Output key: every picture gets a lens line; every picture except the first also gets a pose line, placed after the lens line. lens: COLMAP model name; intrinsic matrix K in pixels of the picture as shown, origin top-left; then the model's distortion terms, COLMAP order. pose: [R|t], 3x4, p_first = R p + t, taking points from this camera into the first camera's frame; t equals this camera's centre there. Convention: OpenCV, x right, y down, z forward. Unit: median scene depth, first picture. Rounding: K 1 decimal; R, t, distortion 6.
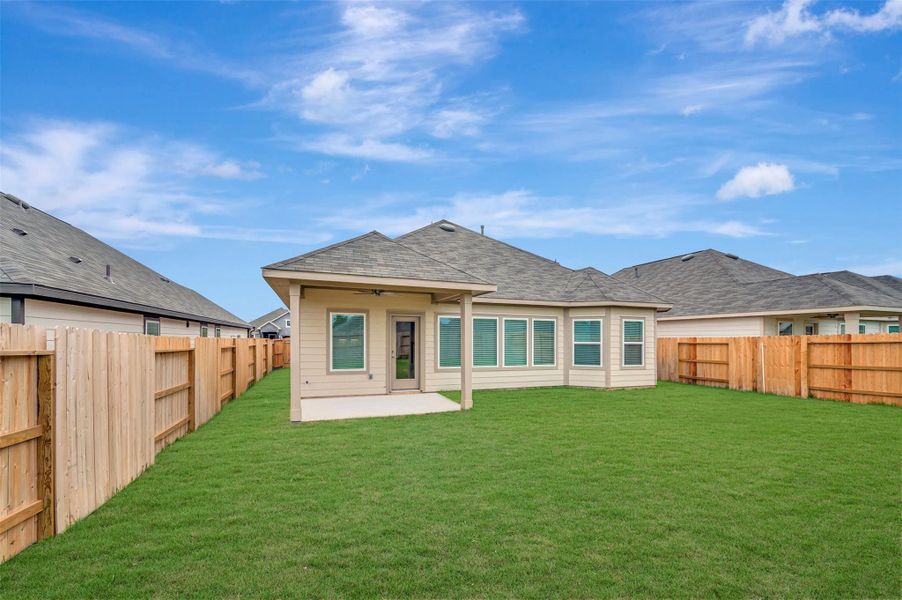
lens RADIAL K [[384.9, 0, 445.7], [0, 384.9, 335.5], [0, 0, 1]] dist [0.001345, 0.001152]
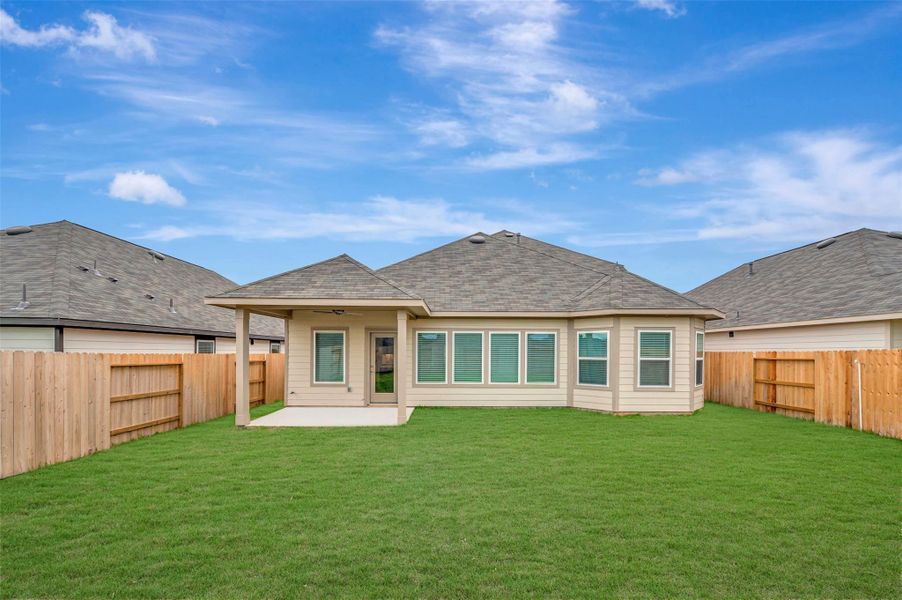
lens RADIAL K [[384.9, 0, 441.1], [0, 384.9, 349.4], [0, 0, 1]] dist [0.001345, 0.001152]
pose [[0.934323, -0.005239, -0.356389, 0.363555], [0.005727, 0.999984, 0.000316, -0.003641], [0.356382, -0.002337, 0.934337, 0.073174]]
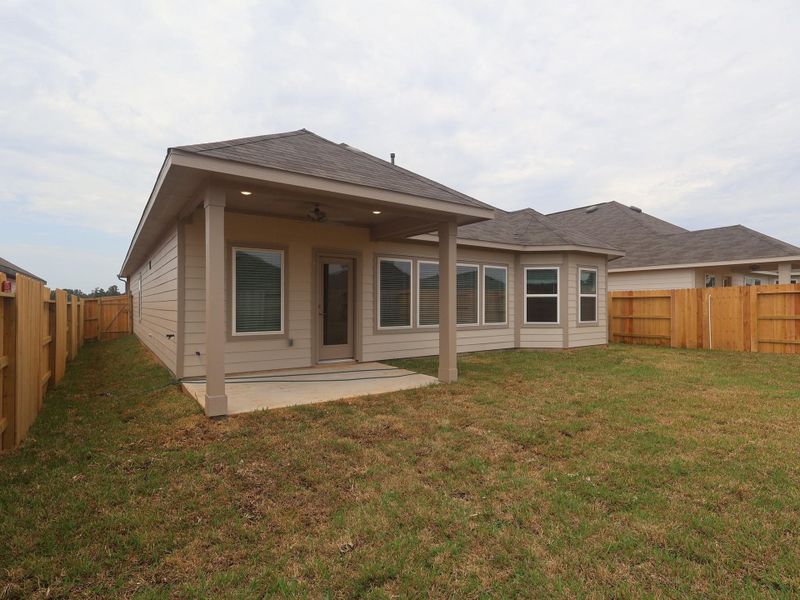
lens RADIAL K [[431.9, 0, 392.7], [0, 431.9, 302.3], [0, 0, 1]] dist [-0.009113, -0.000686]
pose [[0.971015, -0.006896, 0.238920, -0.171565], [0.004921, 0.999949, 0.008858, 0.024195], [-0.238969, -0.007426, 0.970999, 0.172896]]
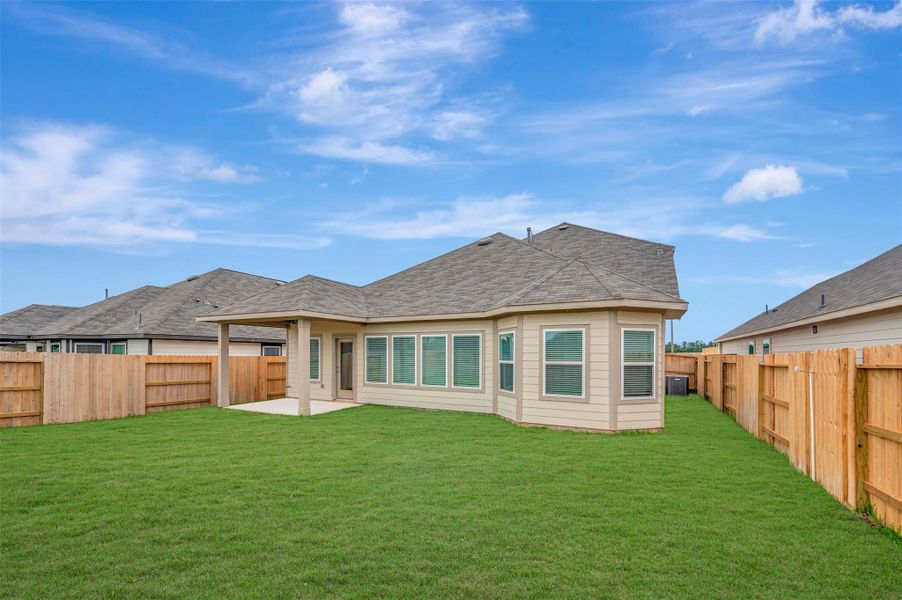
lens RADIAL K [[384.9, 0, 445.8], [0, 384.9, 352.2], [0, 0, 1]] dist [0.001345, 0.001152]
pose [[0.649197, -0.008979, -0.760568, 0.895366], [0.006459, 0.999959, -0.006292, 0.003552], [0.760593, -0.000828, 0.649228, 0.405446]]
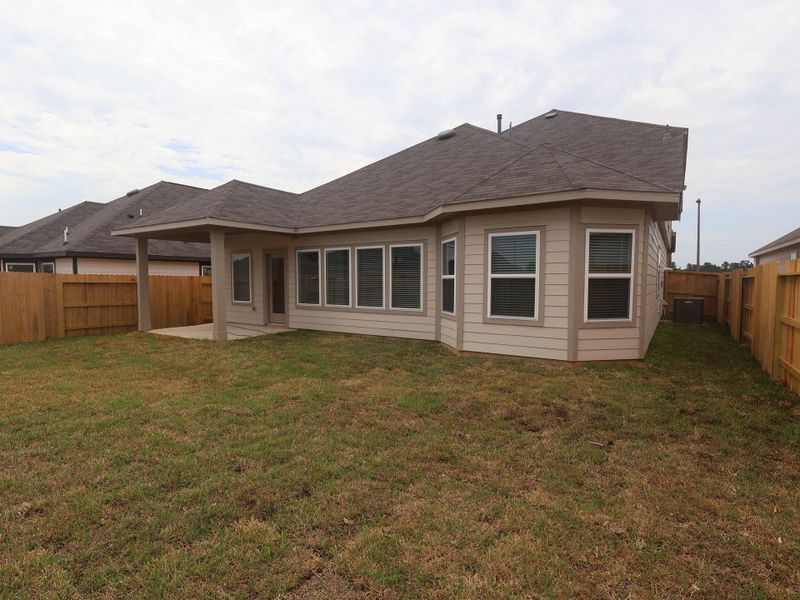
lens RADIAL K [[430.0, 0, 393.8], [0, 430.0, 306.3], [0, 0, 1]] dist [0.000090, -0.001201]
pose [[0.563999, 0.041907, -0.824711, 0.916055], [0.011086, 0.998237, 0.058306, 0.025460], [0.825701, -0.042027, 0.562540, 0.533702]]
